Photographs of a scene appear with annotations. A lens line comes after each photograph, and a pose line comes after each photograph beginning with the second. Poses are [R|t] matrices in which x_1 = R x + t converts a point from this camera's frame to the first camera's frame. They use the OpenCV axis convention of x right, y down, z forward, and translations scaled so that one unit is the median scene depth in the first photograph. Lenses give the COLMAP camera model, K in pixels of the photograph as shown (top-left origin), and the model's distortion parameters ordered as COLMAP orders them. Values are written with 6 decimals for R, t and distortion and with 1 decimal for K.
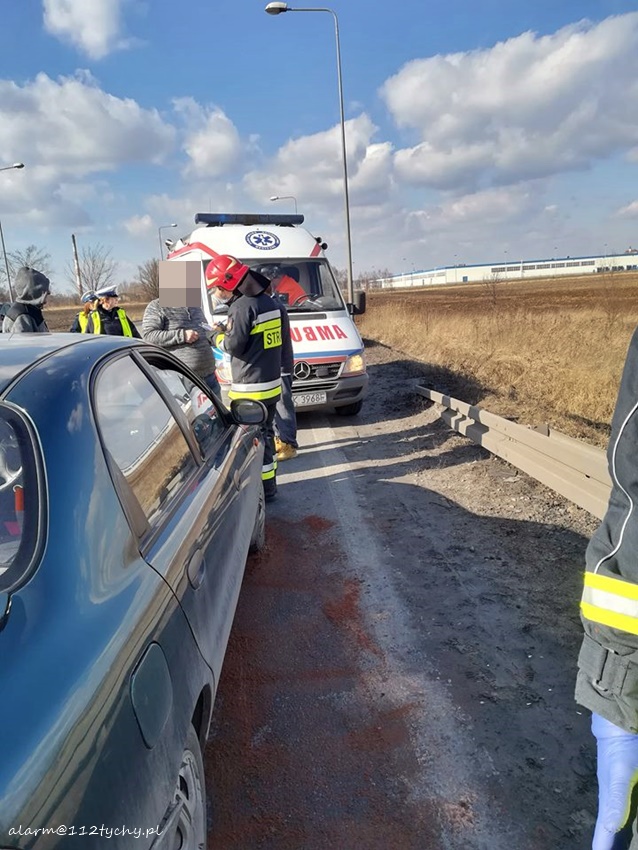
lens RADIAL K [[680.9, 0, 320.6], [0, 680.9, 423.2], [0, 0, 1]] dist [0.014650, -0.005573]
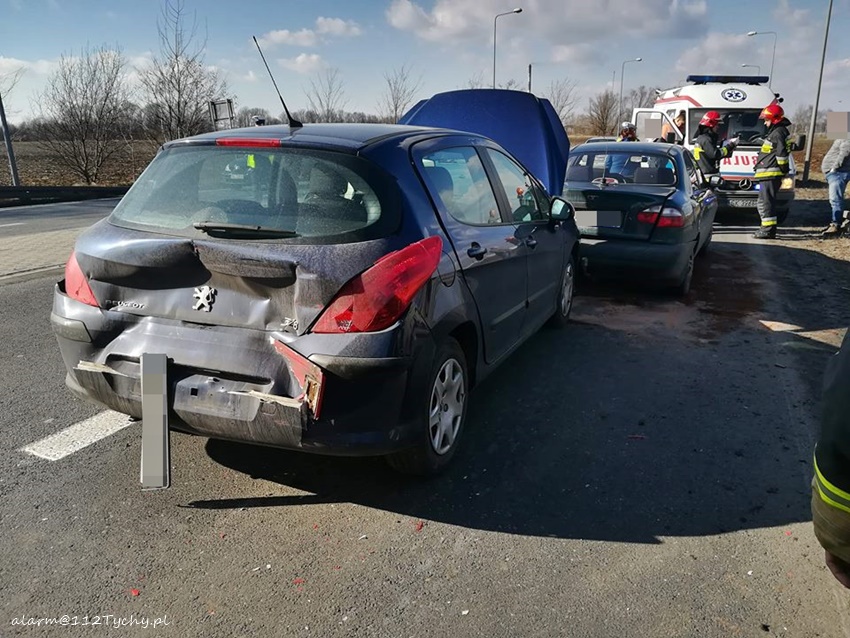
lens RADIAL K [[680.9, 0, 420.9], [0, 680.9, 321.0], [0, 0, 1]] dist [0.014650, -0.005573]
pose [[0.885407, 0.172082, -0.431790, 0.036104], [-0.132704, 0.983866, 0.119987, 0.116970], [0.445471, -0.048937, 0.893958, -0.611836]]
